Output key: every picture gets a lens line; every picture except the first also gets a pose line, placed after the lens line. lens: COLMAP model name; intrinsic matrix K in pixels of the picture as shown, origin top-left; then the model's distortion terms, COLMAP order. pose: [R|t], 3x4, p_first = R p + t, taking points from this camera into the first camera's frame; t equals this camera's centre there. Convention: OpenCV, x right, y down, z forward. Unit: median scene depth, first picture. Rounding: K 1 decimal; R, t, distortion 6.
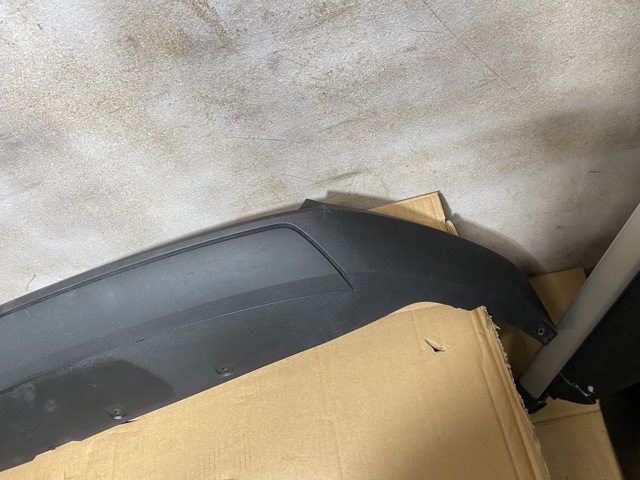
lens RADIAL K [[492.6, 0, 312.7], [0, 492.6, 249.9], [0, 0, 1]] dist [0.017276, -0.016227]
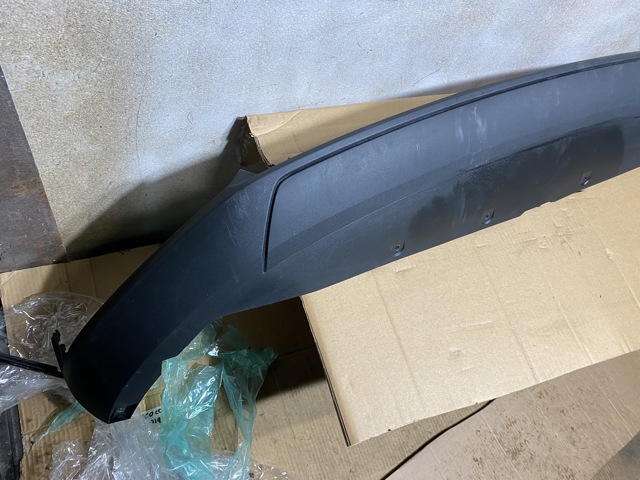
lens RADIAL K [[492.6, 0, 320.1], [0, 492.6, 254.6], [0, 0, 1]] dist [0.017276, -0.016227]
pose [[0.848900, 0.066772, 0.524318, -1.723025], [-0.083069, 0.996515, 0.007587, 0.605398], [-0.521984, -0.049996, 0.851489, 0.287290]]
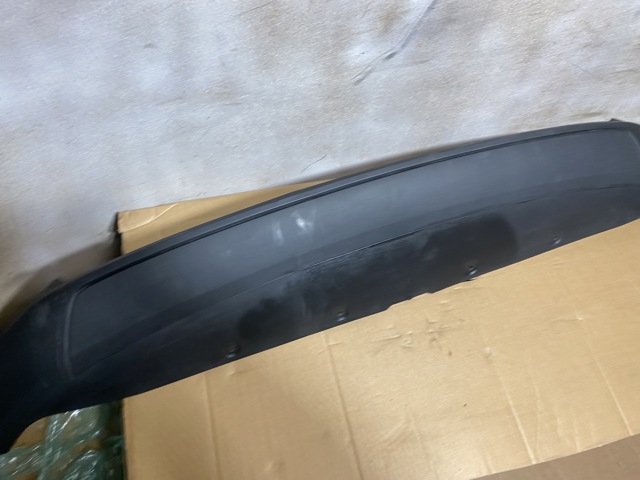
lens RADIAL K [[492.6, 0, 320.8], [0, 492.6, 242.4], [0, 0, 1]] dist [0.017276, -0.016227]
pose [[0.927444, 0.109784, 0.357484, -1.222082], [-0.090322, 0.993397, -0.070744, 0.408729], [-0.362890, 0.033322, 0.931236, 0.044833]]
